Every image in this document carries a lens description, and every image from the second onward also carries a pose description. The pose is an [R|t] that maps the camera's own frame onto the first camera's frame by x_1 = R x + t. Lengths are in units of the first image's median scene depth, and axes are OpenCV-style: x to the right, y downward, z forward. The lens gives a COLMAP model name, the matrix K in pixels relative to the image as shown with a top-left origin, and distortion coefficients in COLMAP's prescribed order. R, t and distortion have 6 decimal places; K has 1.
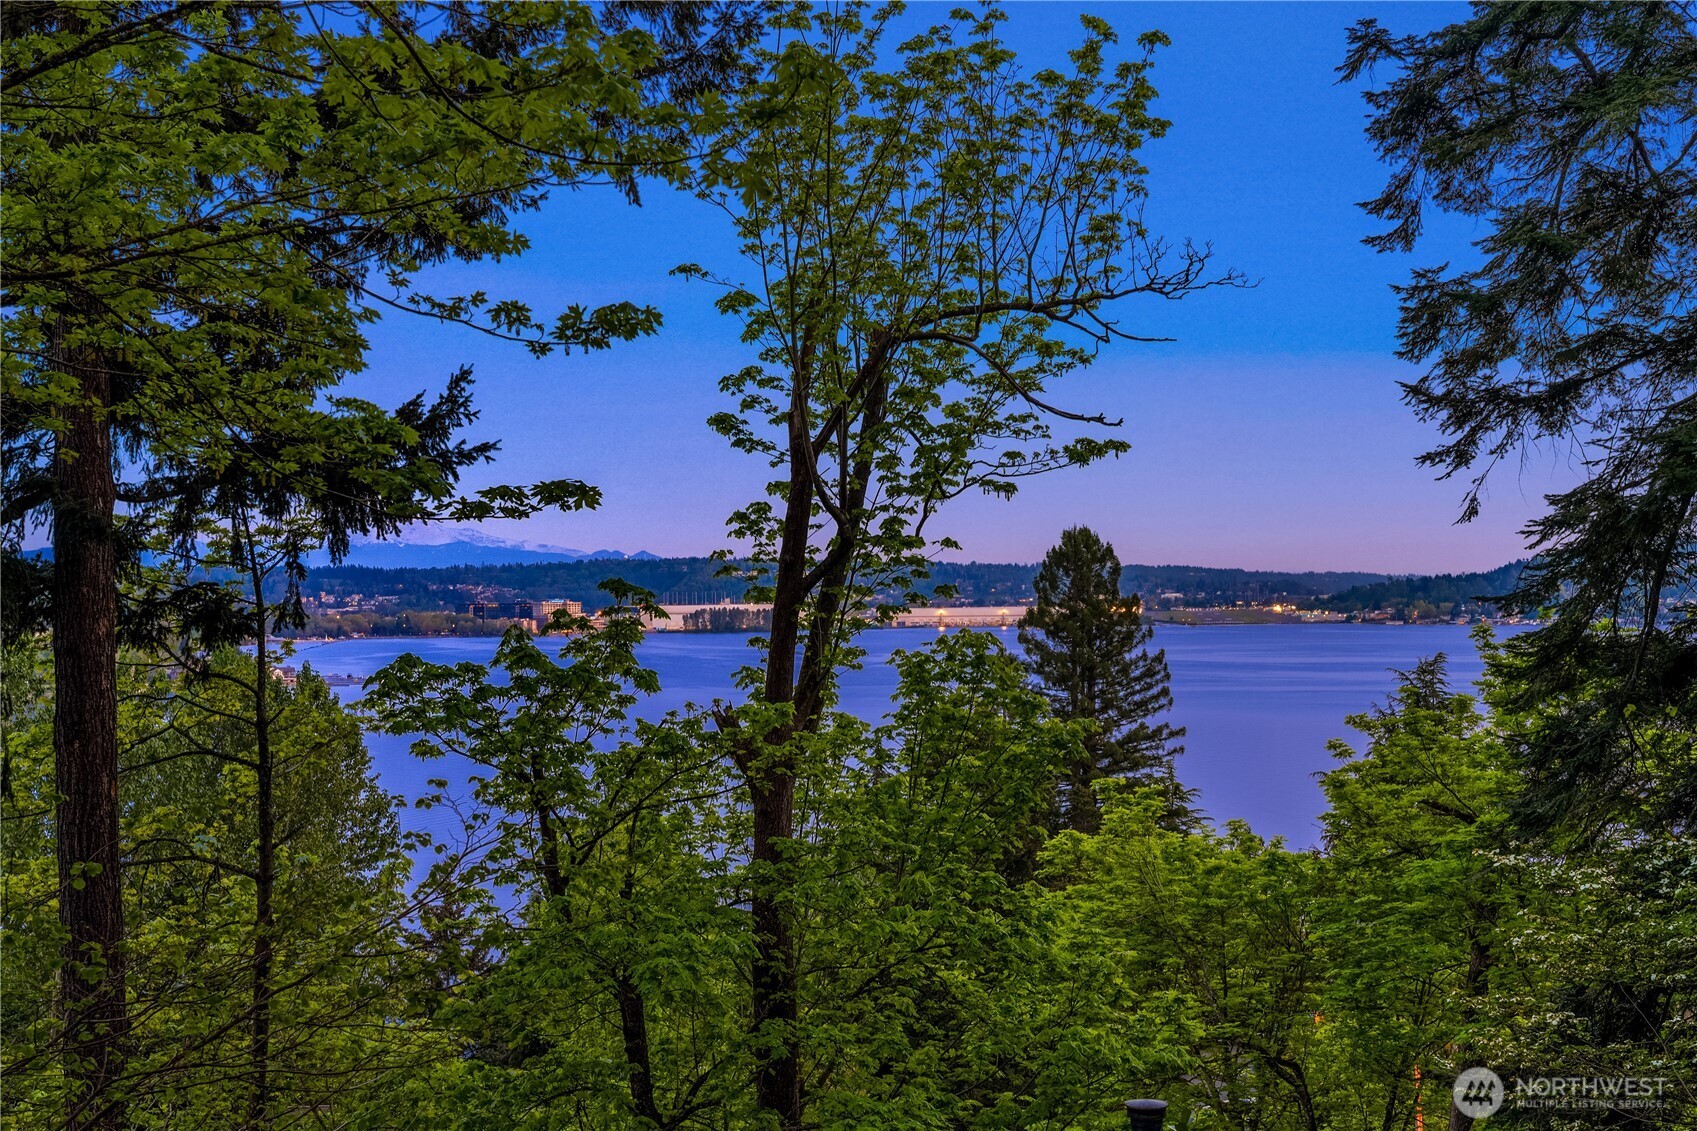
lens RADIAL K [[2435.6, 0, 832.0], [0, 2435.6, 555.3], [0, 0, 1]] dist [0.002244, 0.000000]
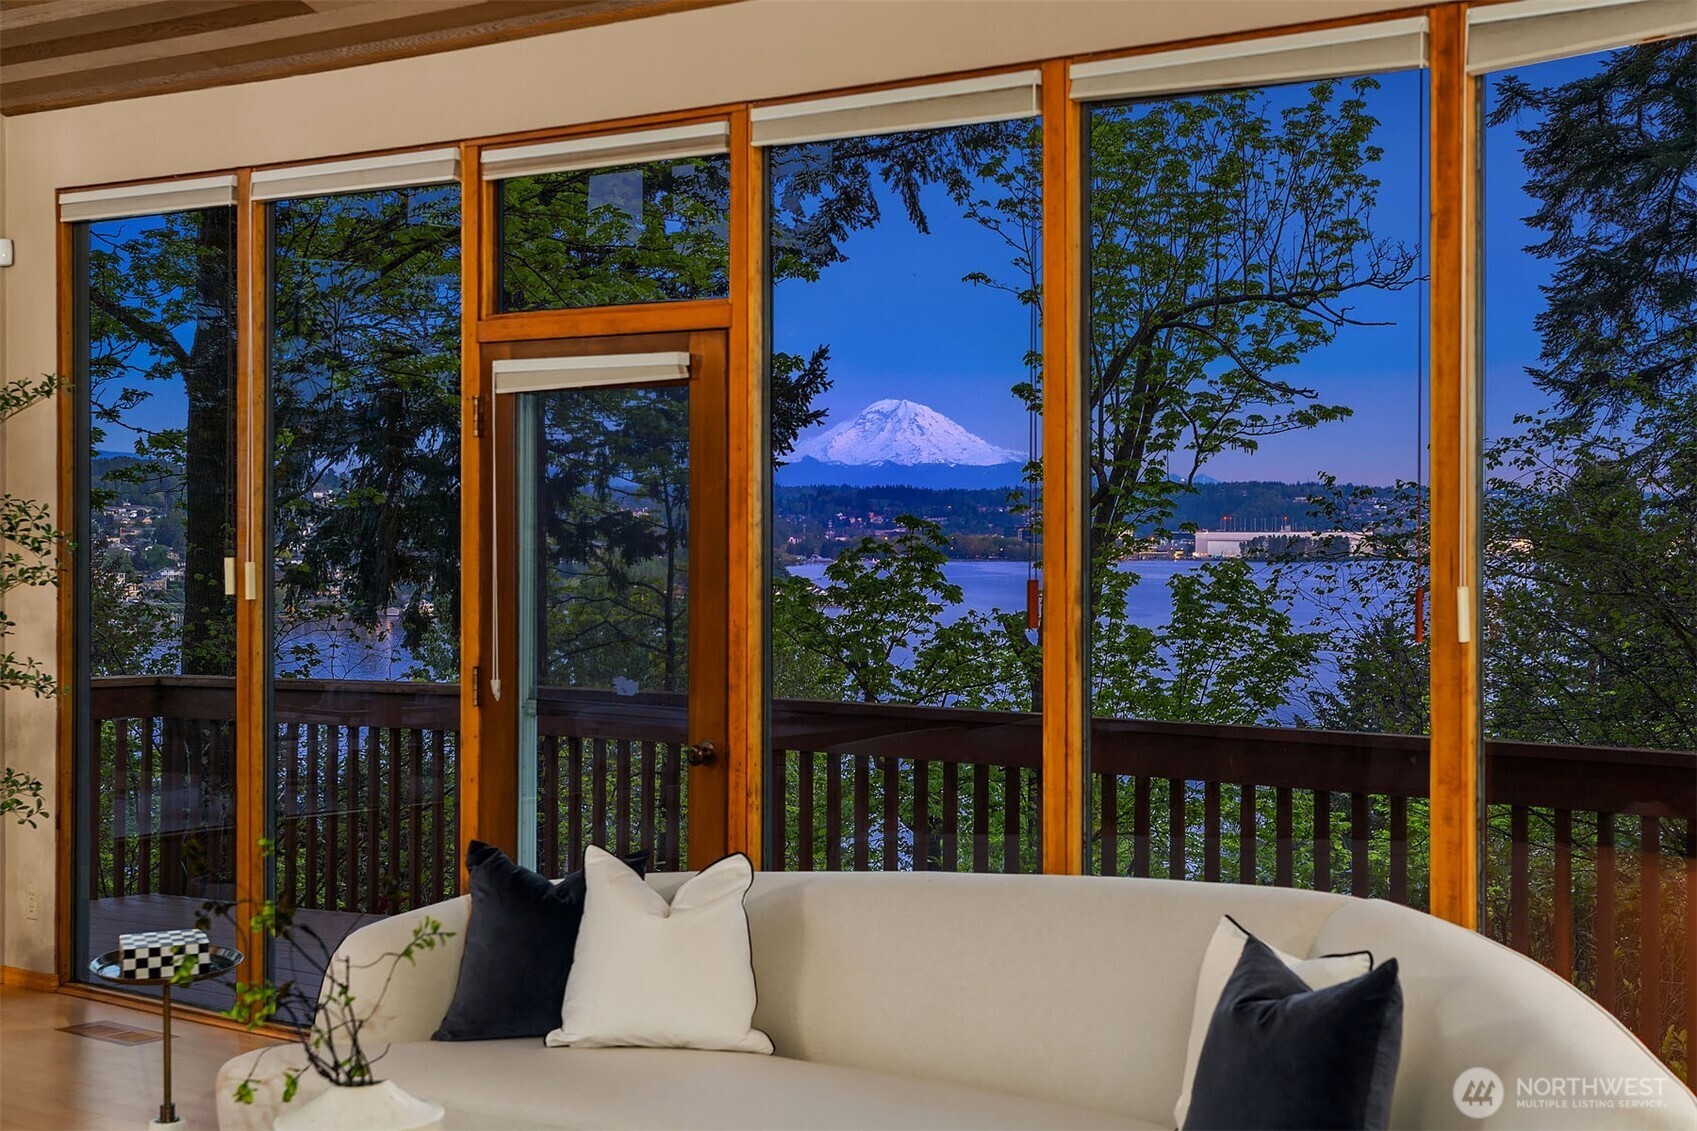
lens RADIAL K [[2585.7, 0, 840.3], [0, 2585.7, 483.4], [0, 0, 1]] dist [-0.078696, 0.000000]
pose [[0.975598, 0.012171, -0.219229, 0.158533], [-0.011602, 0.999925, 0.003880, -0.010810], [0.219260, -0.001242, 0.975666, -0.327861]]
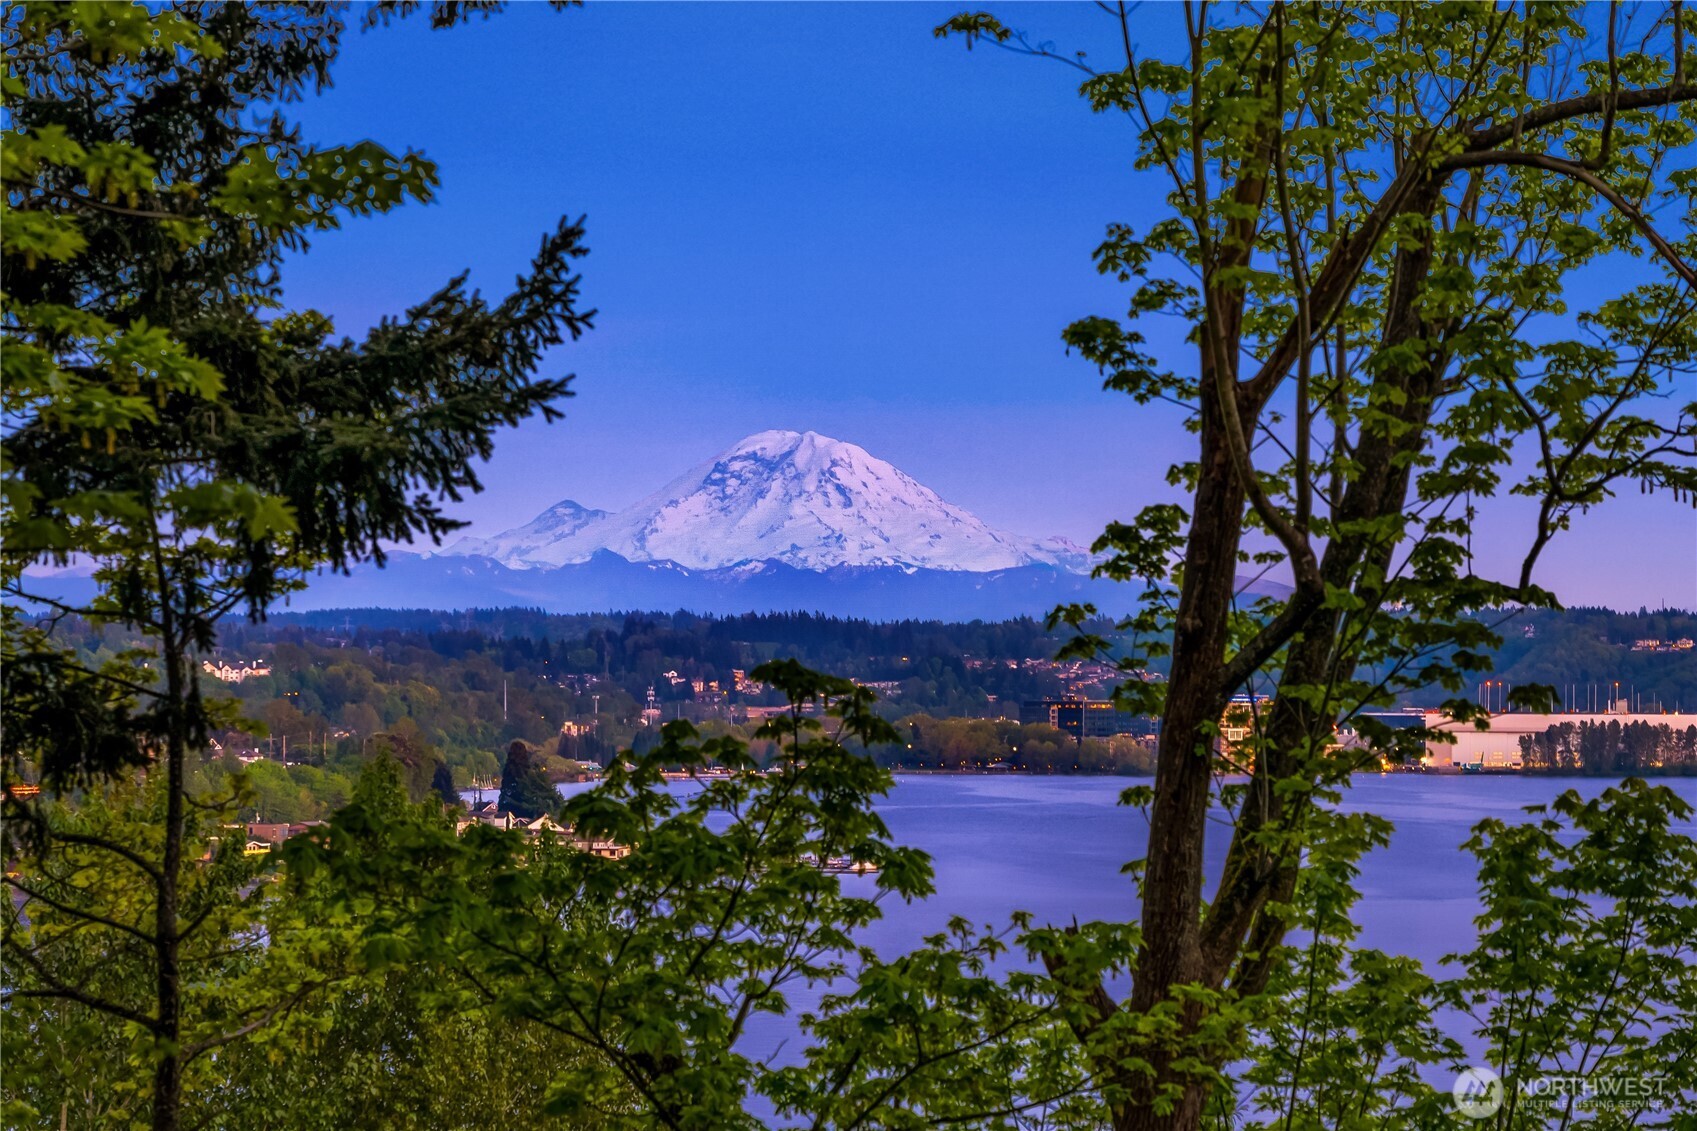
lens RADIAL K [[5431.8, 0, 852.8], [0, 5431.8, 573.6], [0, 0, 1]] dist [0.003669, 0.000000]
pose [[0.982184, 0.014158, -0.187386, 0.111382], [-0.015021, 0.999882, -0.003186, -0.003977], [0.187319, 0.005944, 0.982281, -0.060292]]
